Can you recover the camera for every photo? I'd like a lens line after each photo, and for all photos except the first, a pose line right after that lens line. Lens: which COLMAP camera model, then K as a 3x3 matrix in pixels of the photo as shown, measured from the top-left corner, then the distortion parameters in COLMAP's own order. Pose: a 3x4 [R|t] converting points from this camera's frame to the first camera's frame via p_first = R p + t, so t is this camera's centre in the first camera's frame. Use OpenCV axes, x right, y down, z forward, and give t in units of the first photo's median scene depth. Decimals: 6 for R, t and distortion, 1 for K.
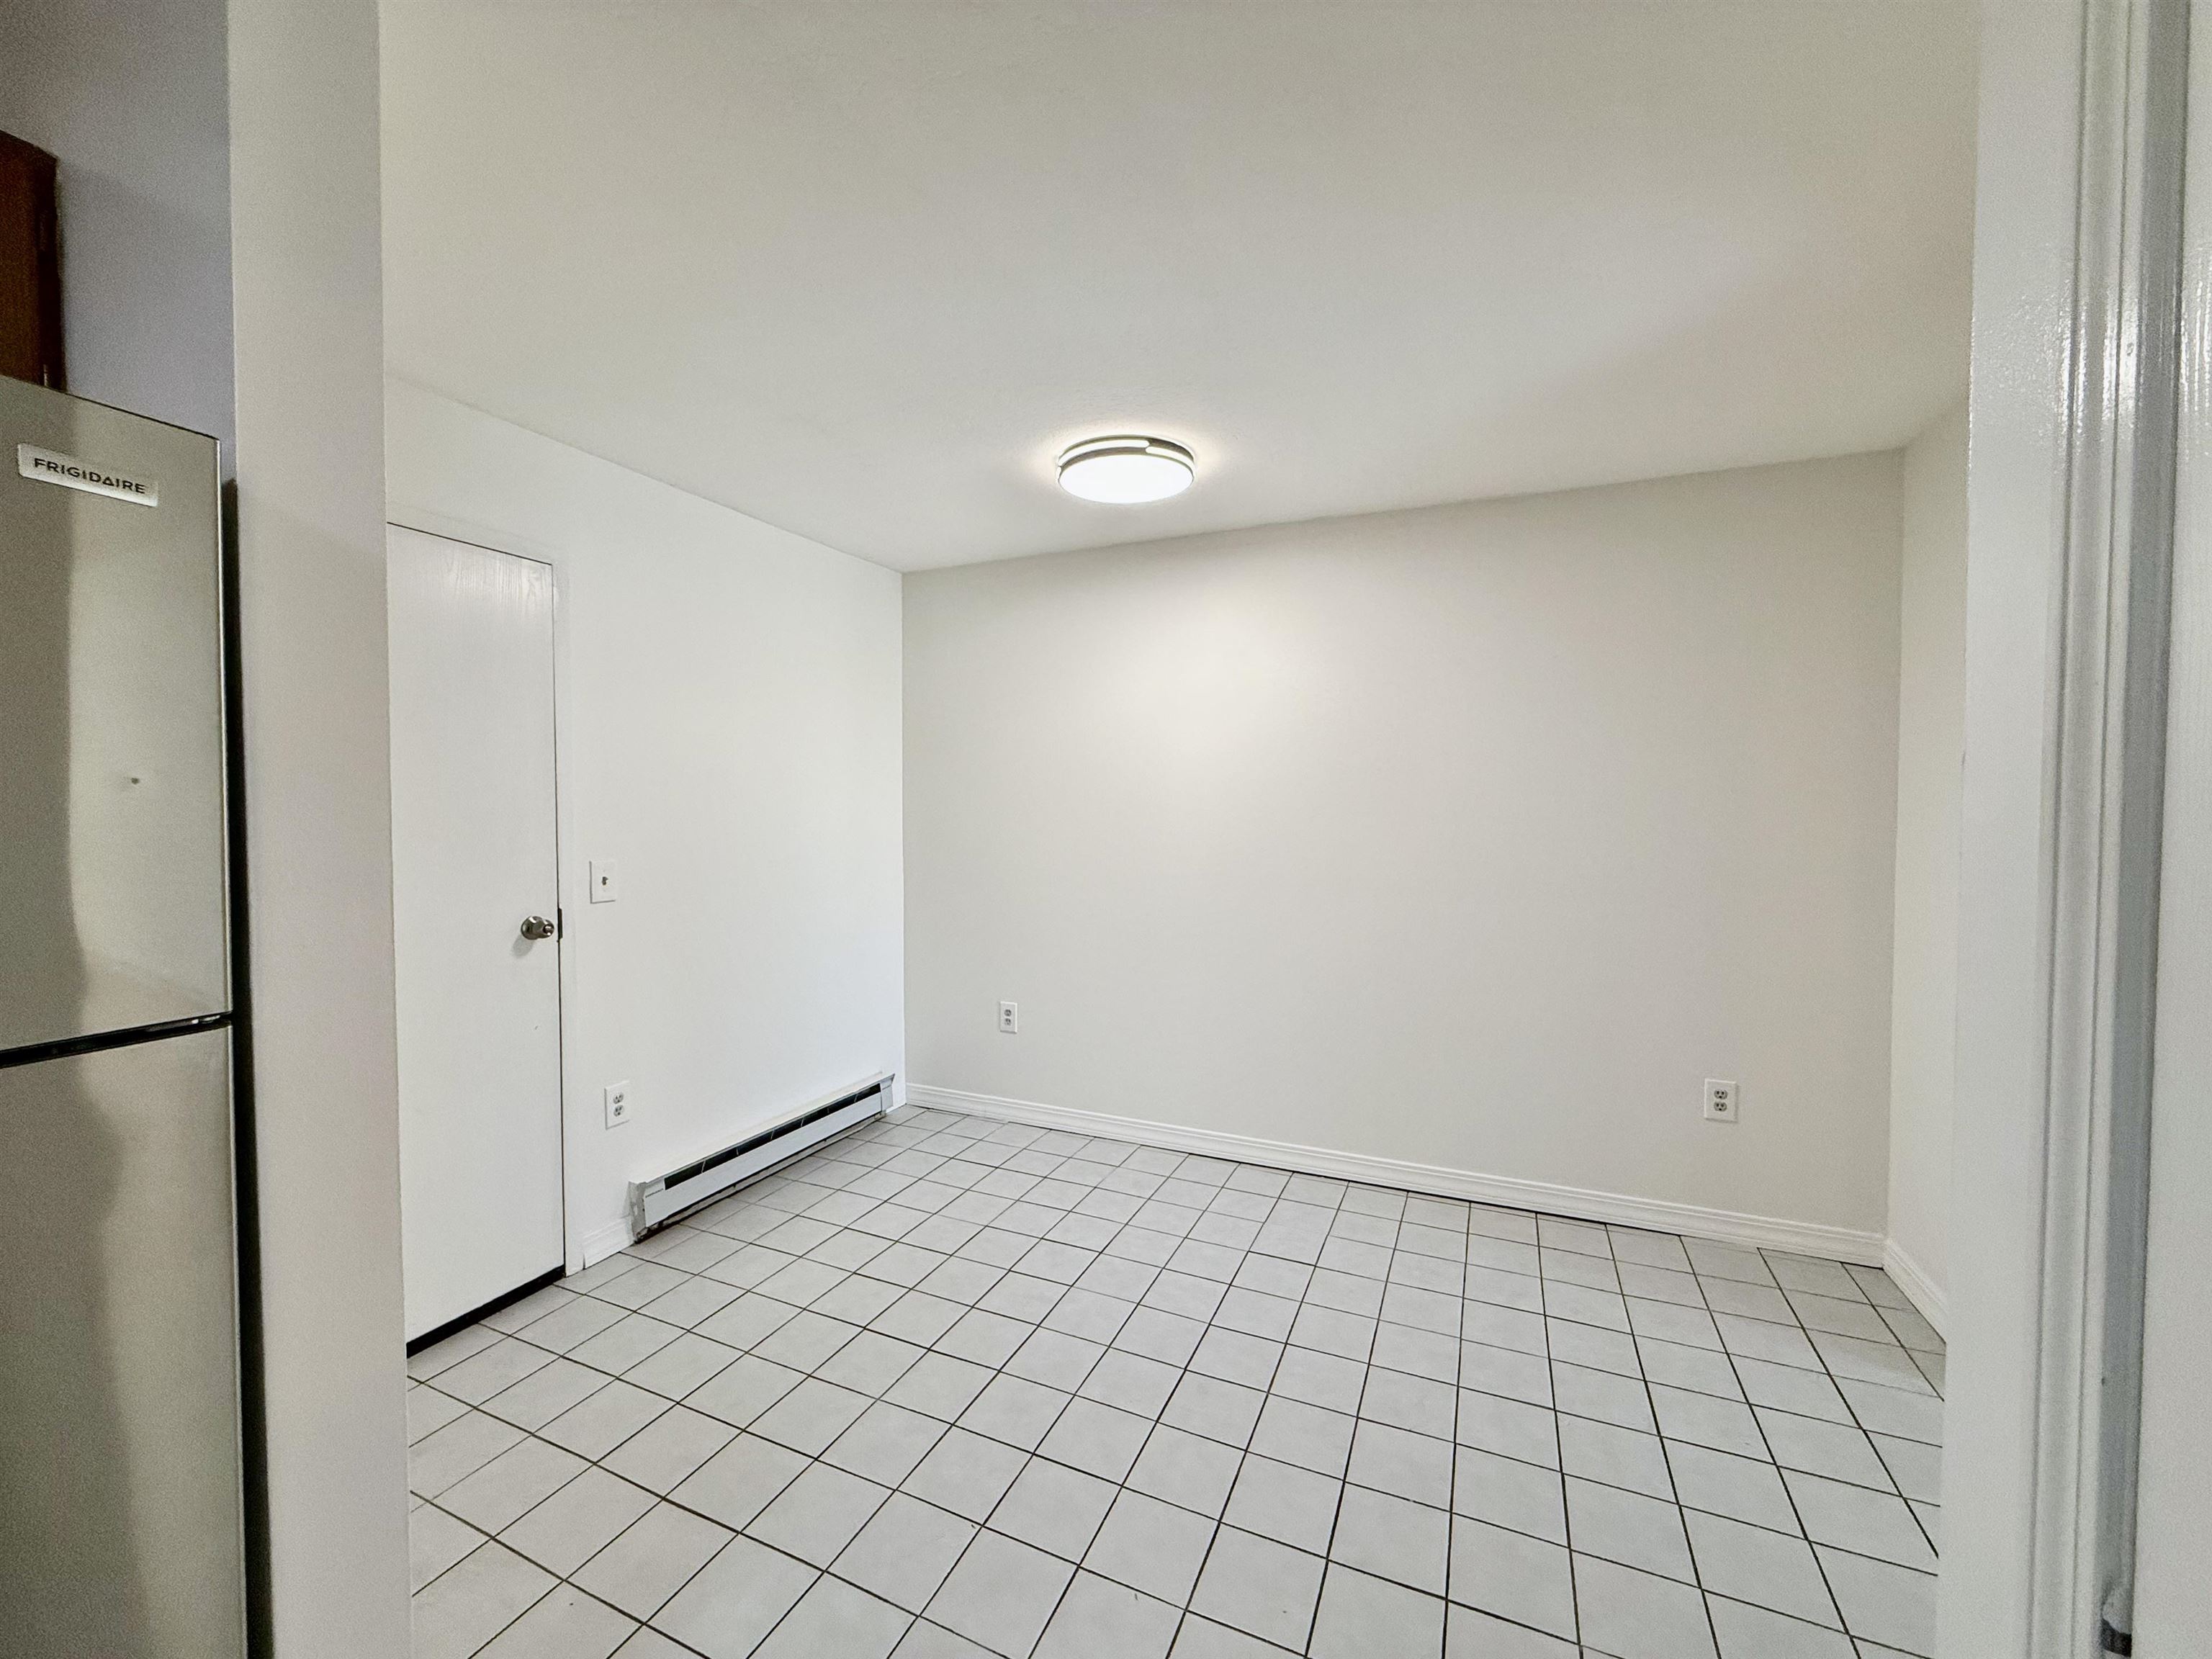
lens RADIAL K [[884.3, 0, 1091.0], [0, 884.3, 831.2], [0, 0, 1]] dist [0.000543, -0.000607]
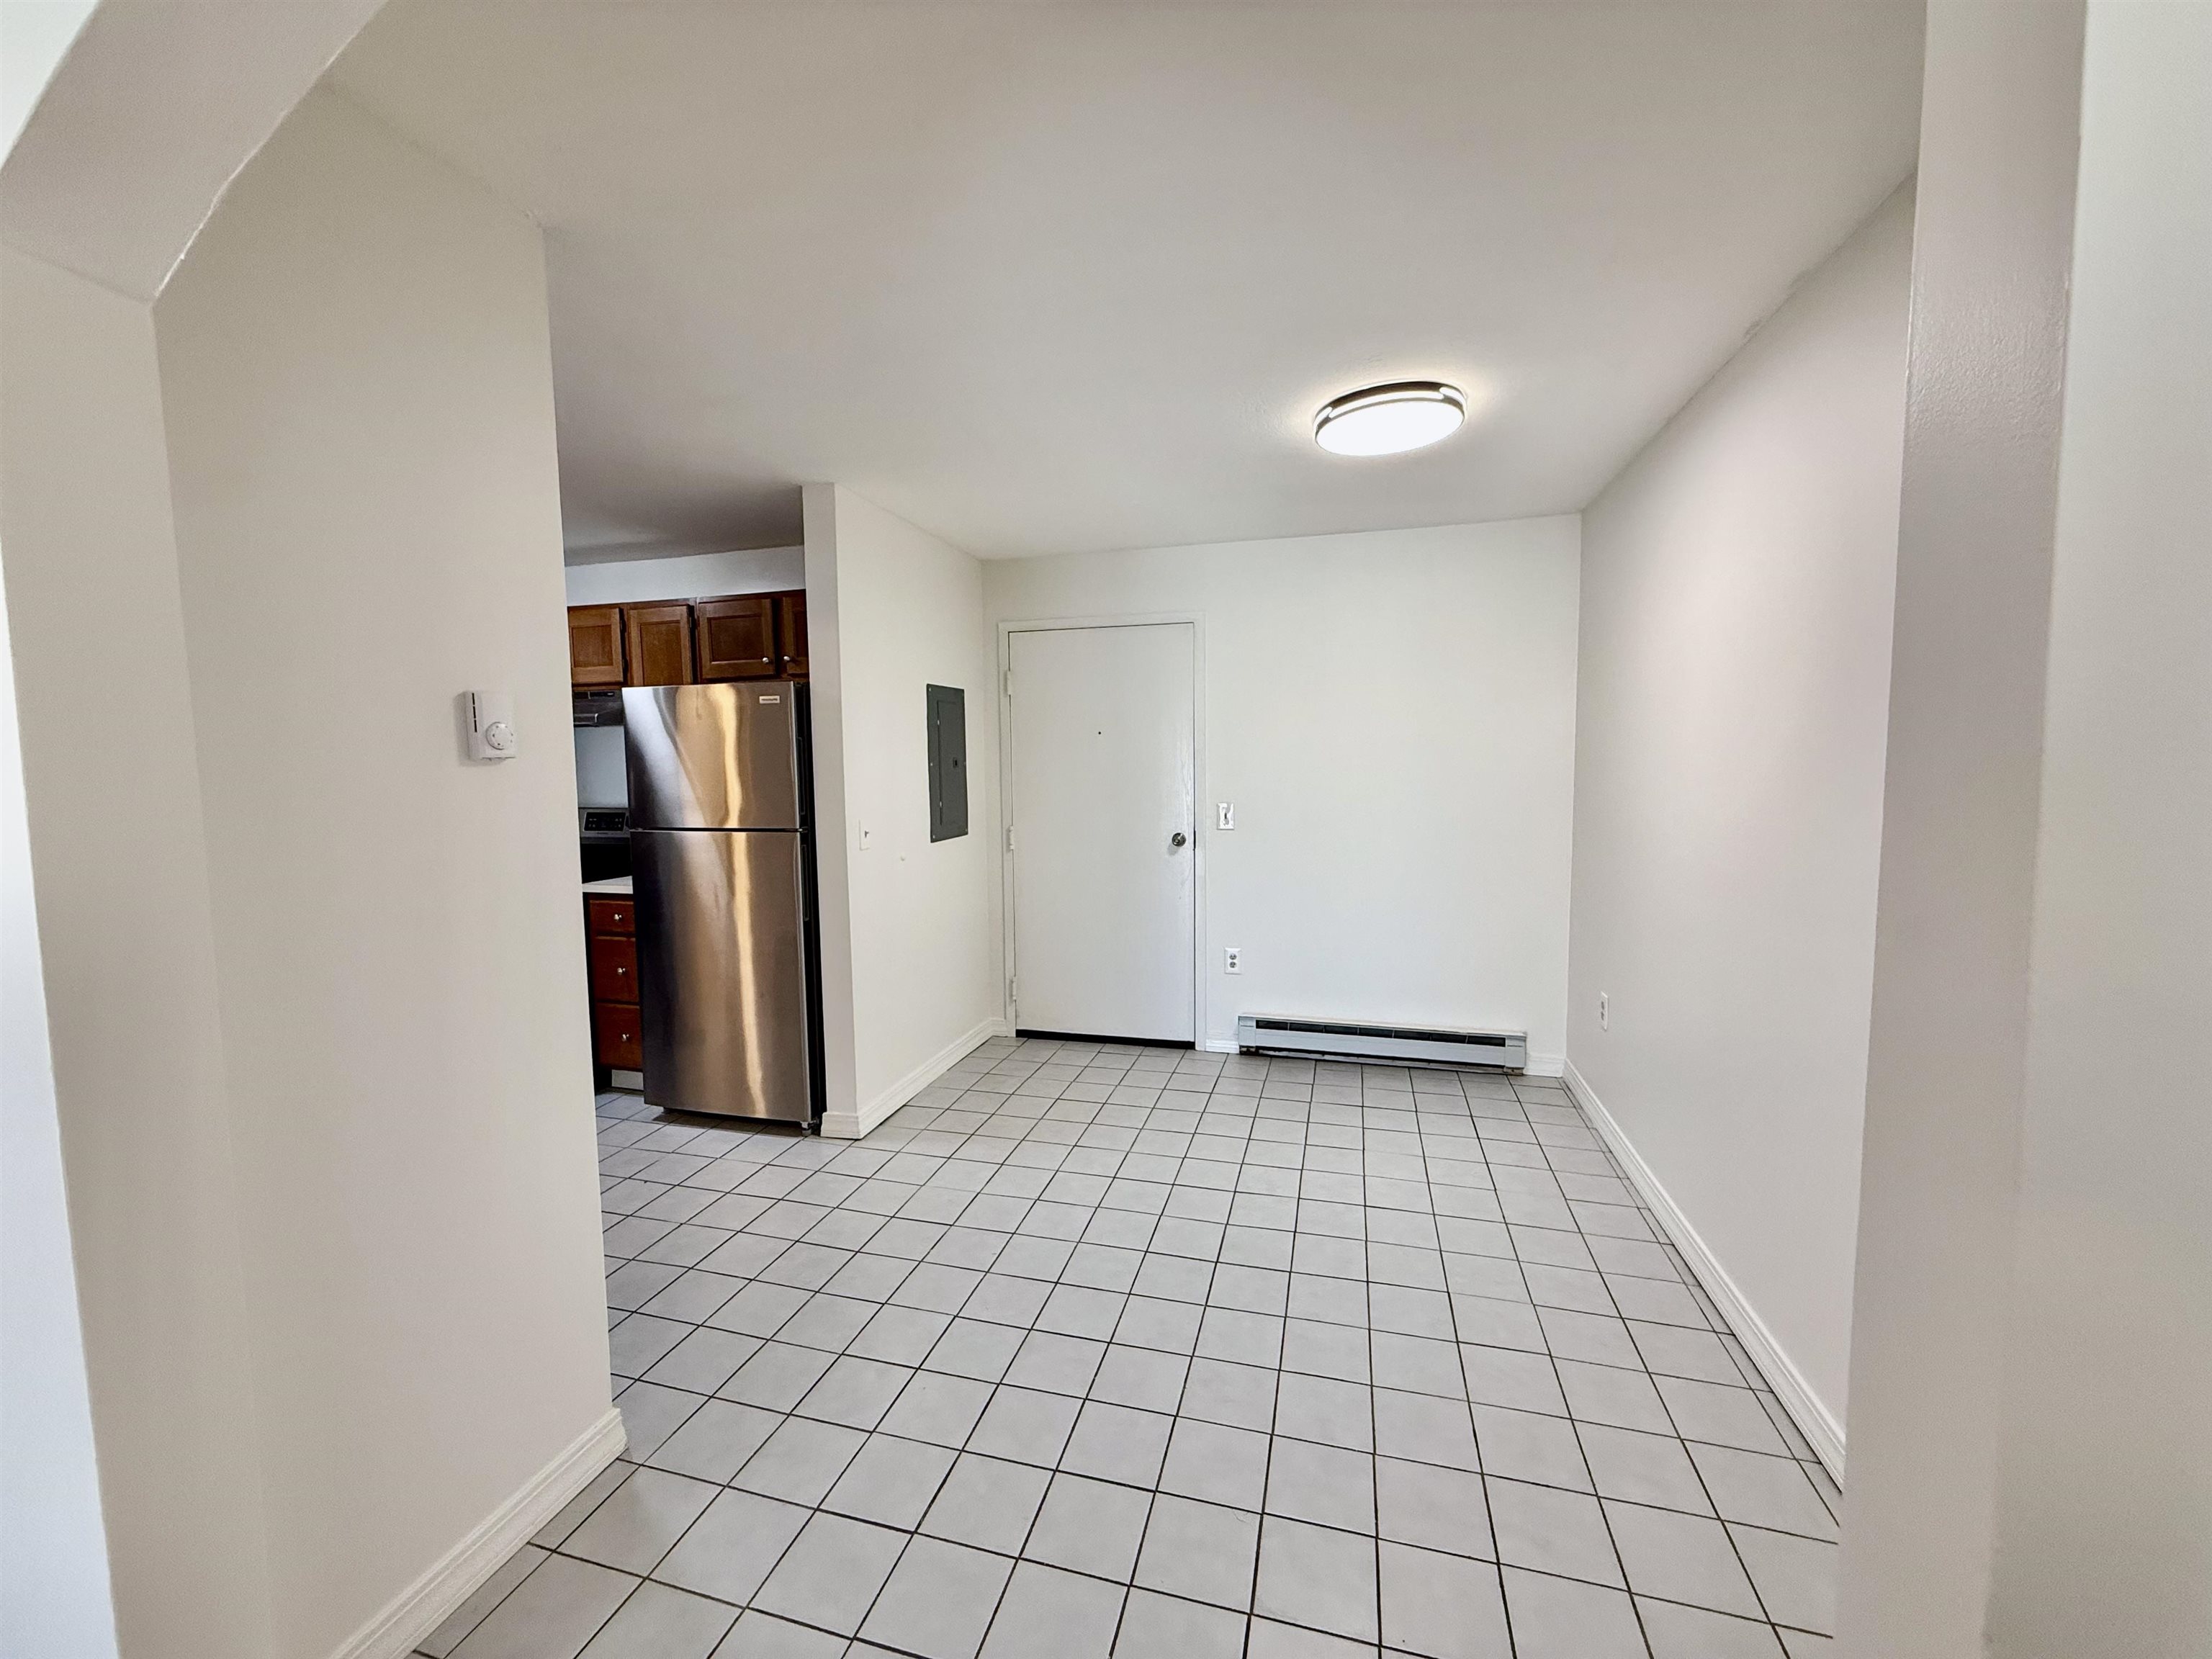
lens RADIAL K [[821.9, 0, 1111.4], [0, 821.9, 817.3], [0, 0, 1]] dist [-0.000424, -0.000013]
pose [[0.146605, 0.027113, -0.988823, 0.872541], [-0.021419, 0.999477, 0.024229, 0.026747], [0.988963, 0.017628, 0.147109, 0.579813]]
